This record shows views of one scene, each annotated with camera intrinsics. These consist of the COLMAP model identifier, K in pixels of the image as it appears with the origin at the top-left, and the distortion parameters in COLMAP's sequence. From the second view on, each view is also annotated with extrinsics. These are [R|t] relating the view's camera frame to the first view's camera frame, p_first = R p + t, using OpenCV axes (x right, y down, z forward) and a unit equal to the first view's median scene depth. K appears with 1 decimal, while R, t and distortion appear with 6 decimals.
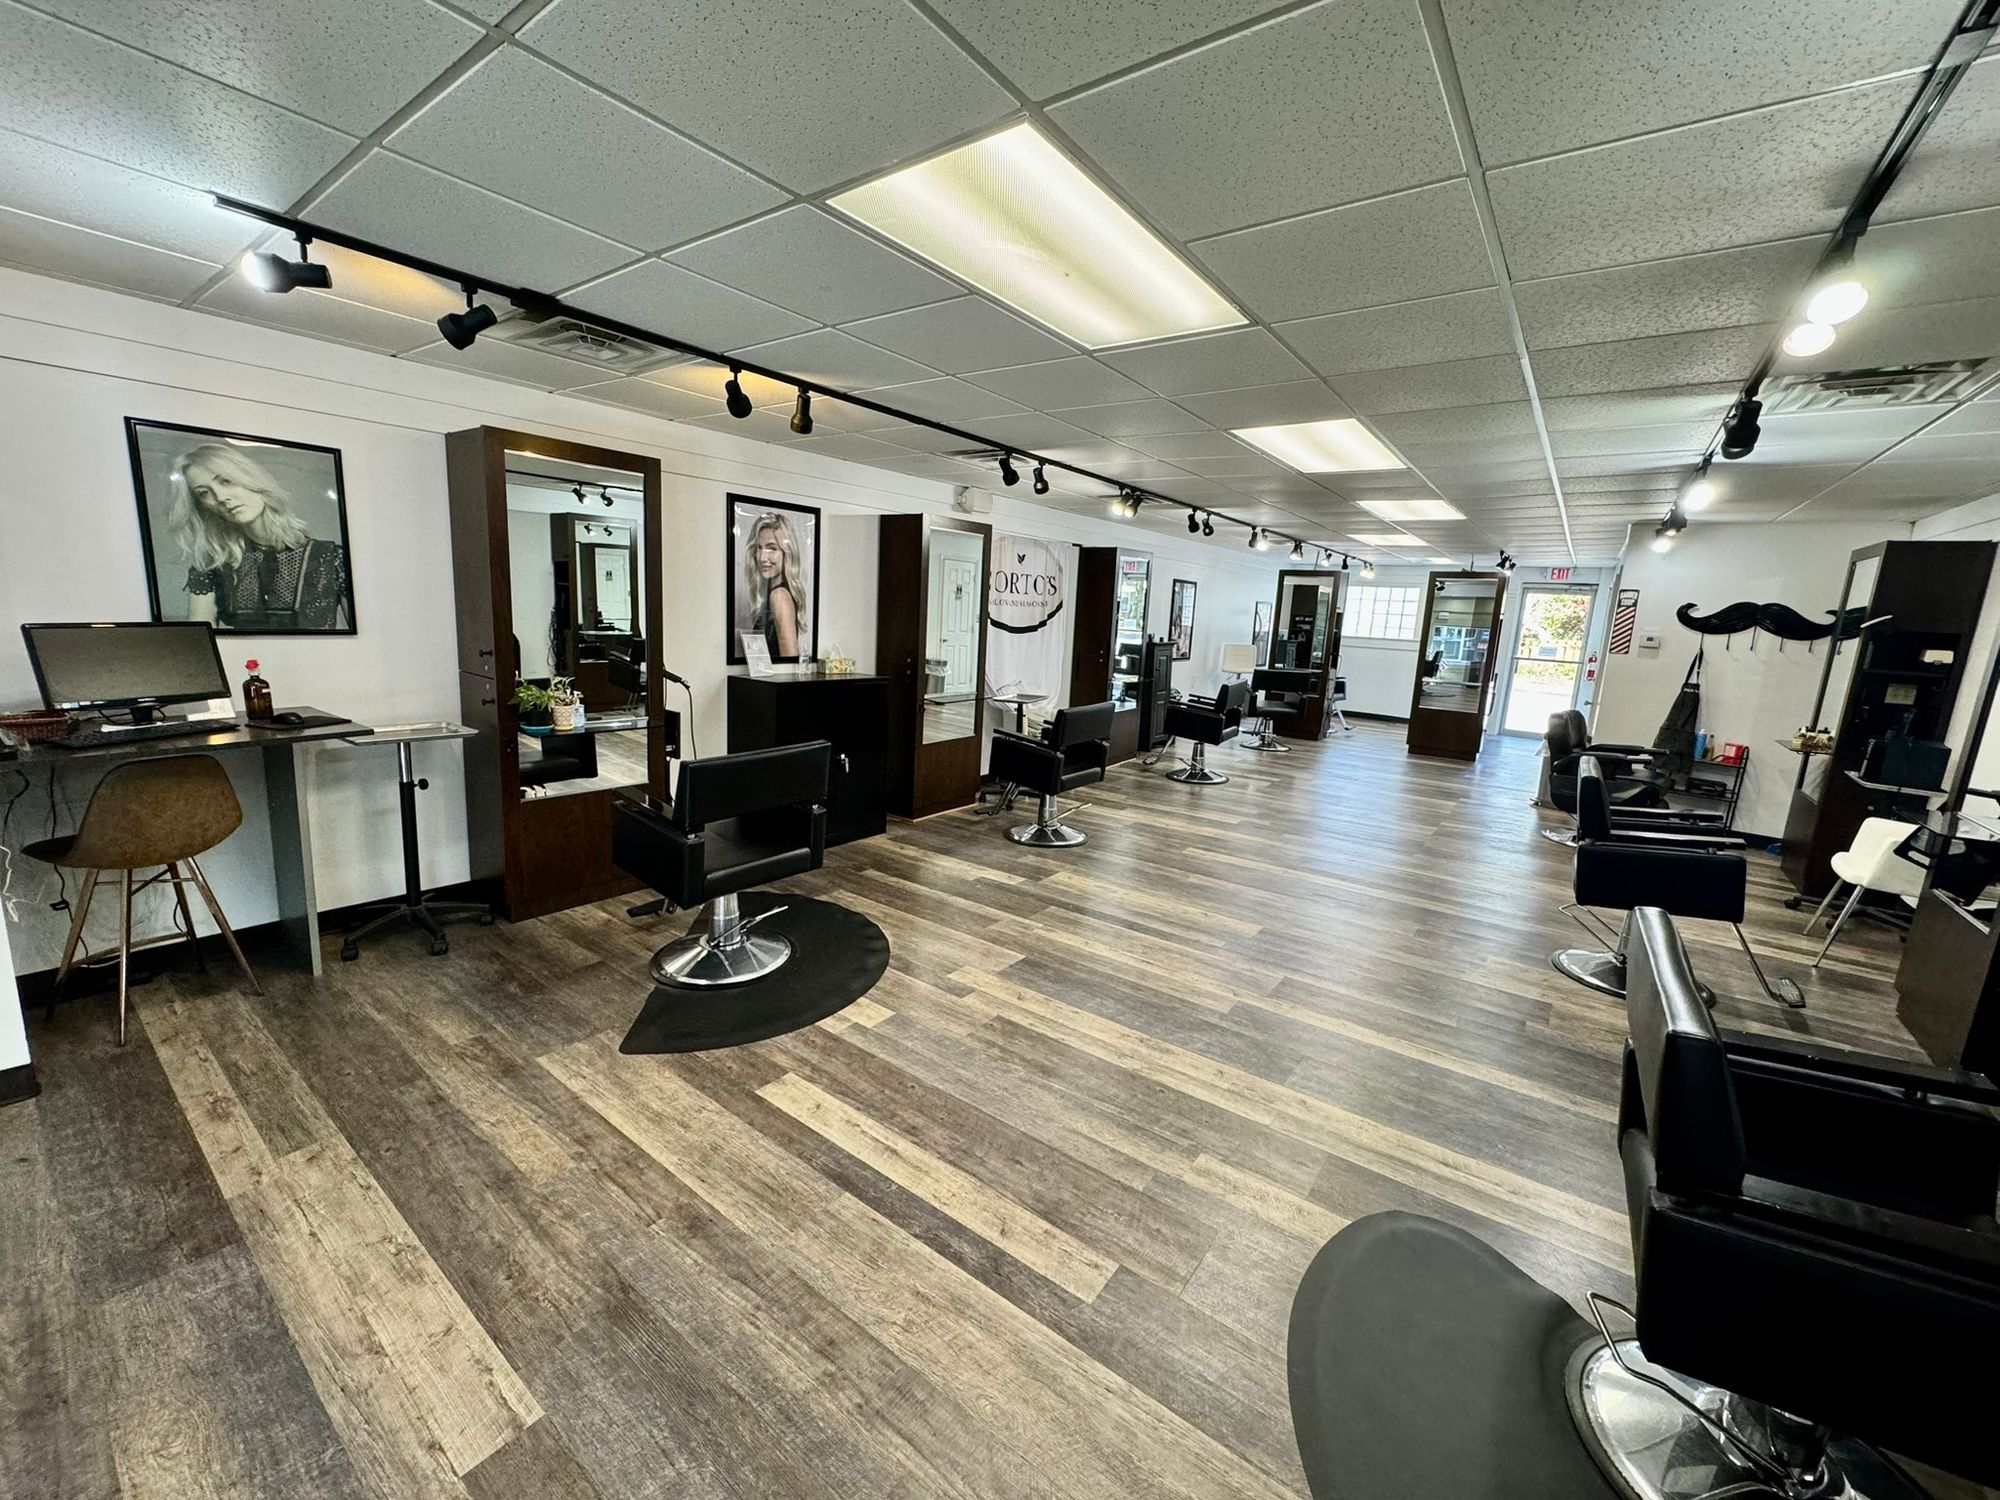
lens RADIAL K [[794.7, 0, 998.2], [0, 794.7, 744.7], [0, 0, 1]] dist [-0.000828, 0.000559]
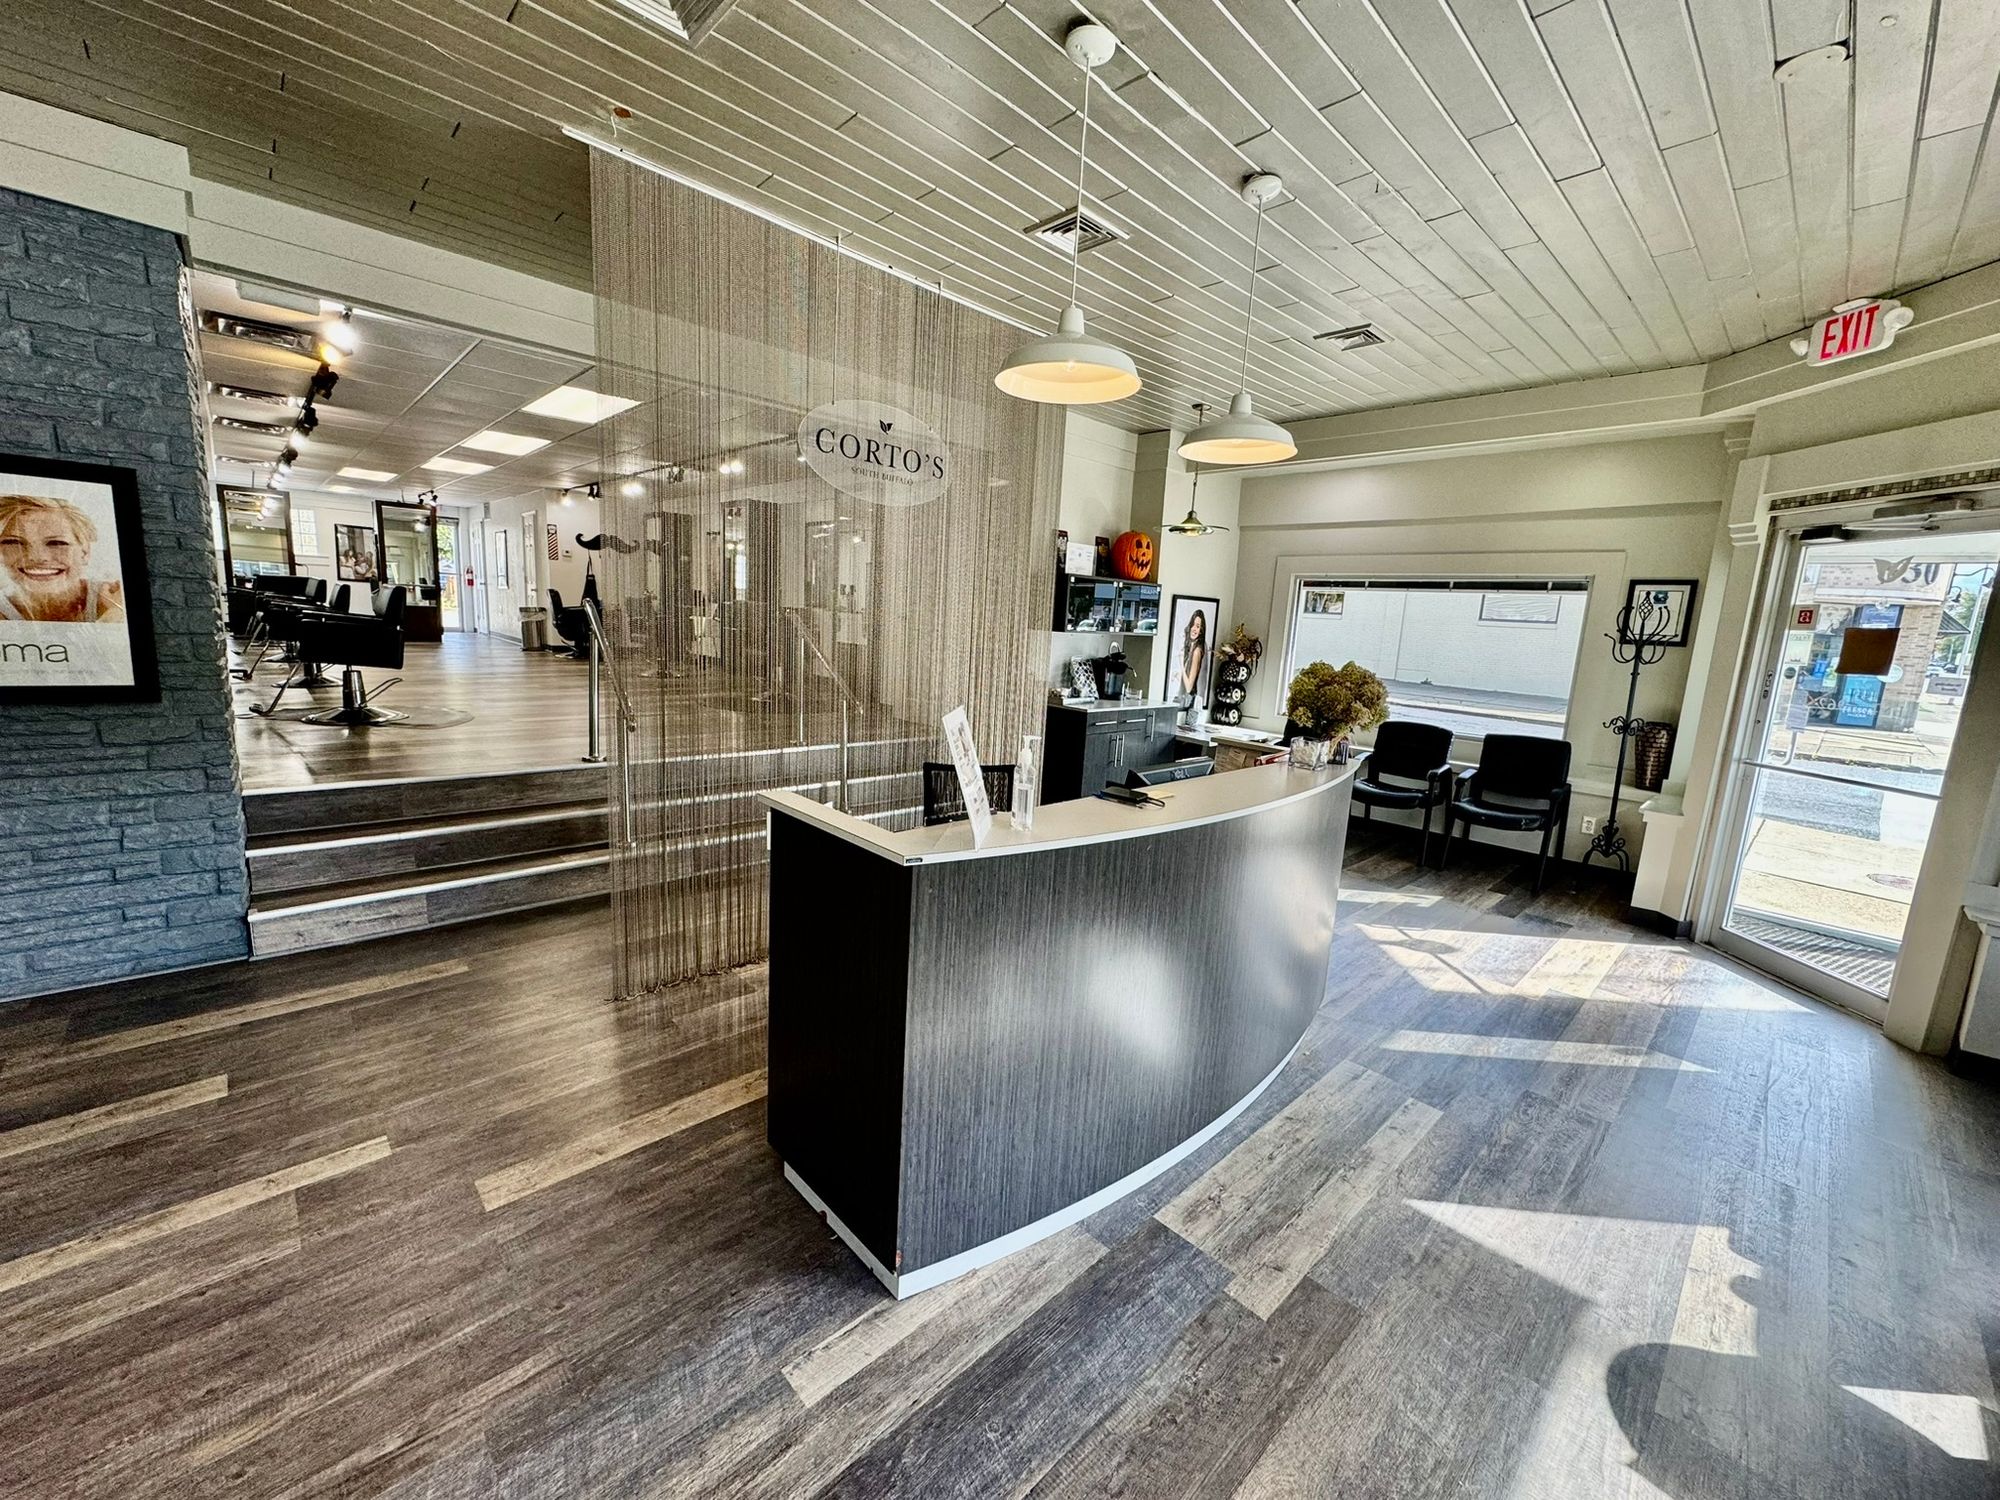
lens RADIAL K [[794.7, 0, 998.2], [0, 794.7, 744.7], [0, 0, 1]] dist [-0.000828, 0.000559]
pose [[0.171018, -0.203704, 0.963980, -0.784311], [0.129168, 0.974585, 0.183030, 0.086468], [-0.976764, 0.093214, 0.192984, -0.281414]]
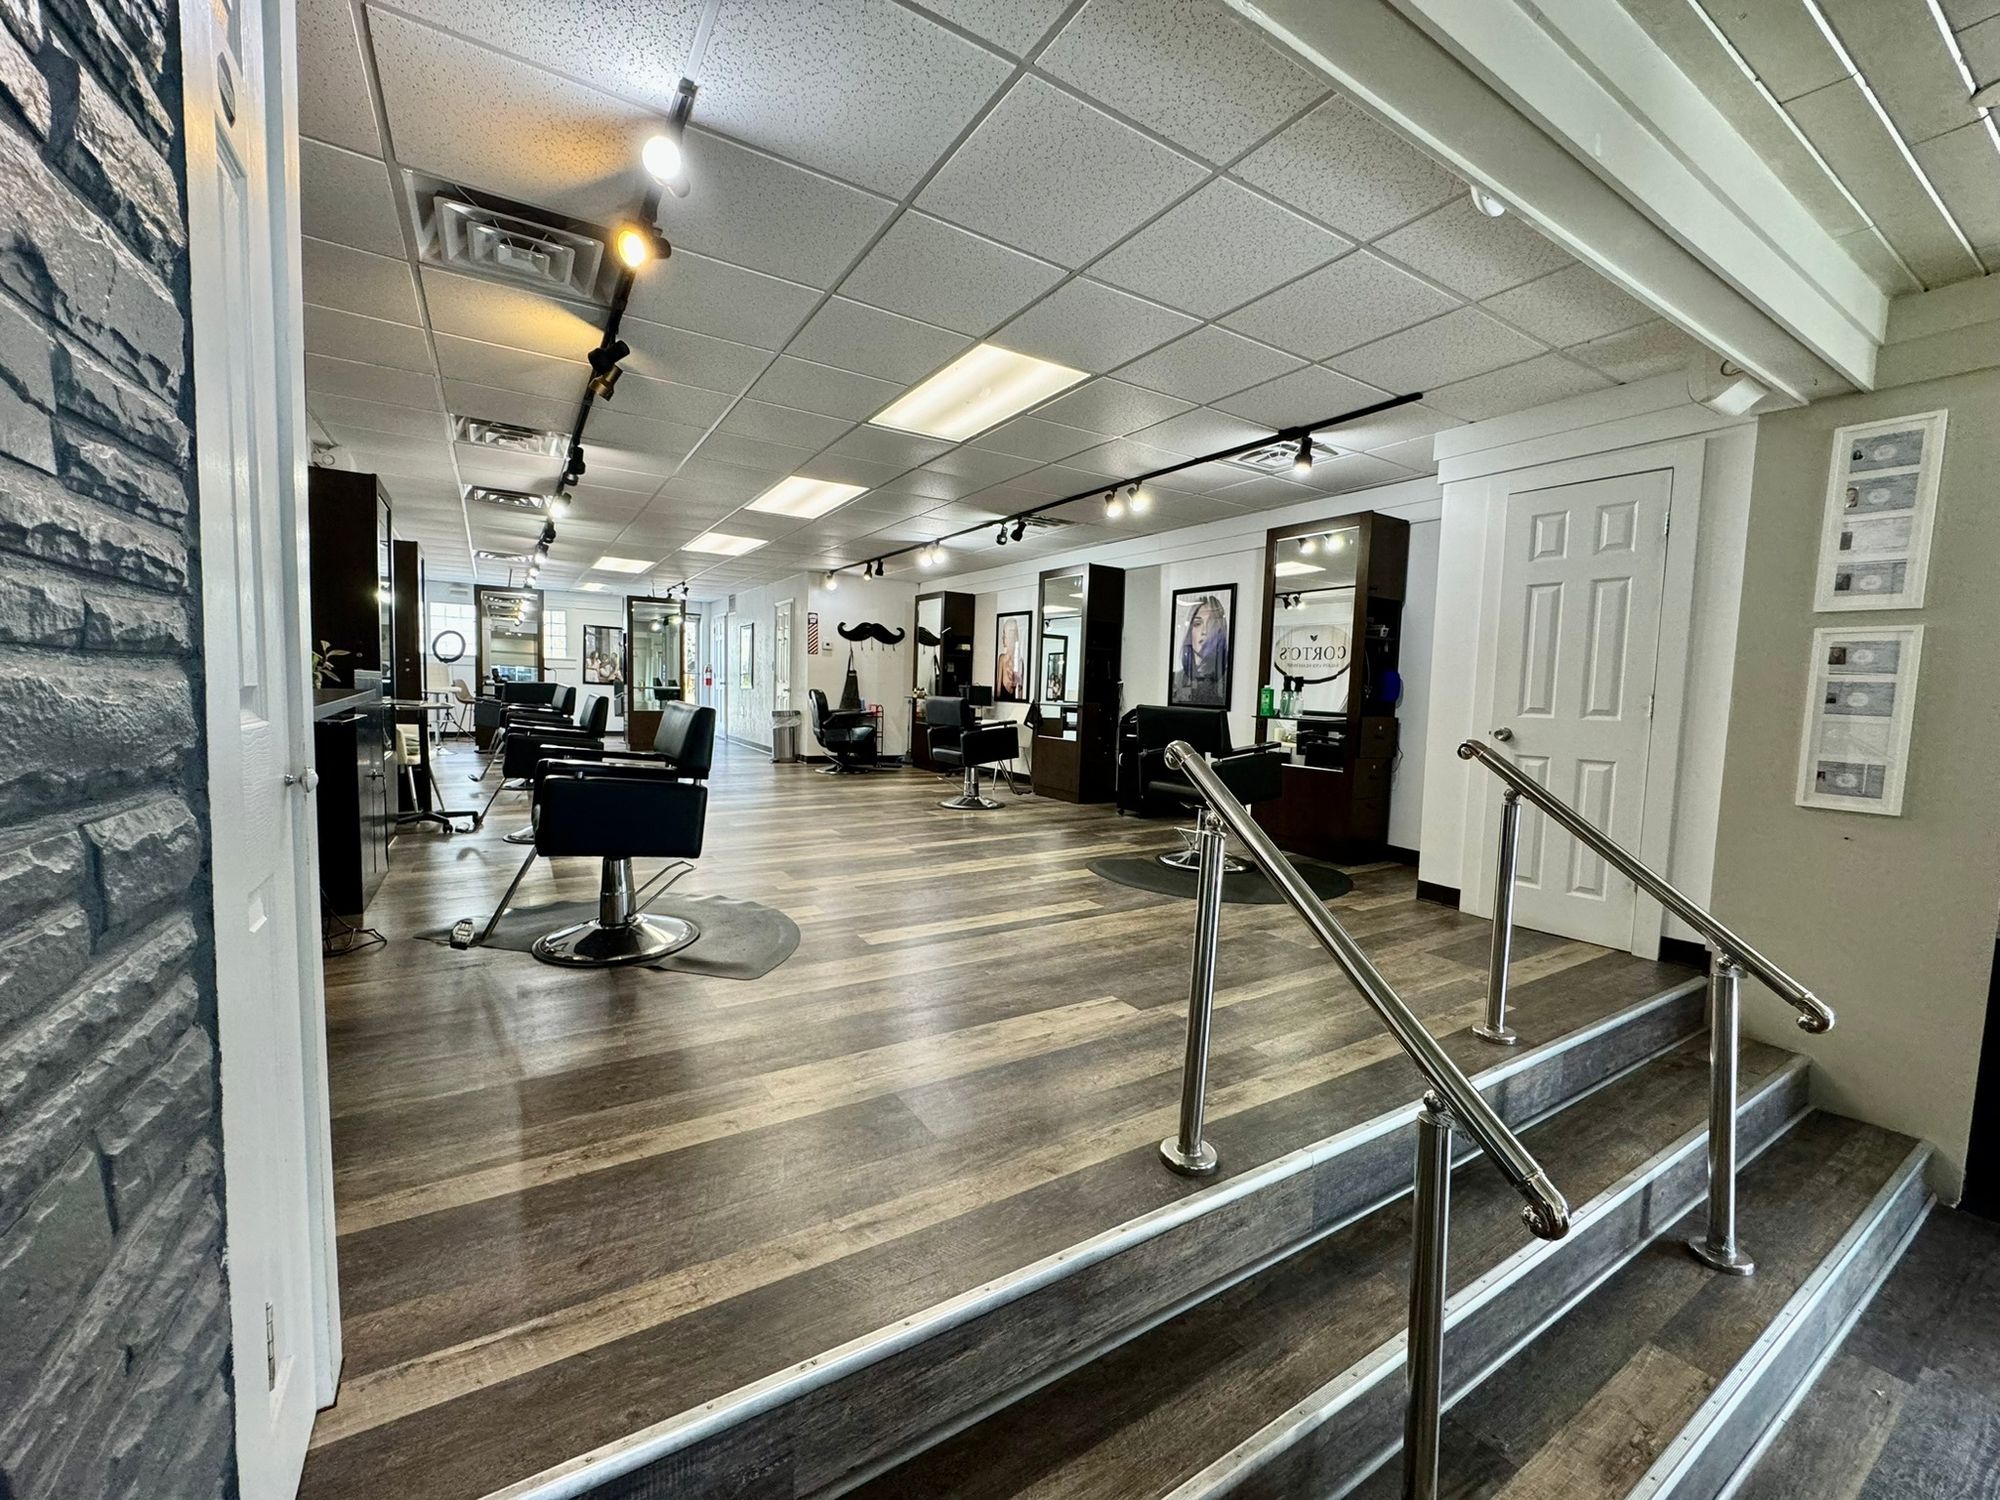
lens RADIAL K [[794.7, 0, 998.2], [0, 794.7, 744.7], [0, 0, 1]] dist [-0.000828, 0.000559]
pose [[0.359513, -0.106489, 0.927044, -0.465156], [0.153554, 0.986675, 0.053790, 0.027277], [-0.920419, 0.123013, 0.371074, 0.099874]]
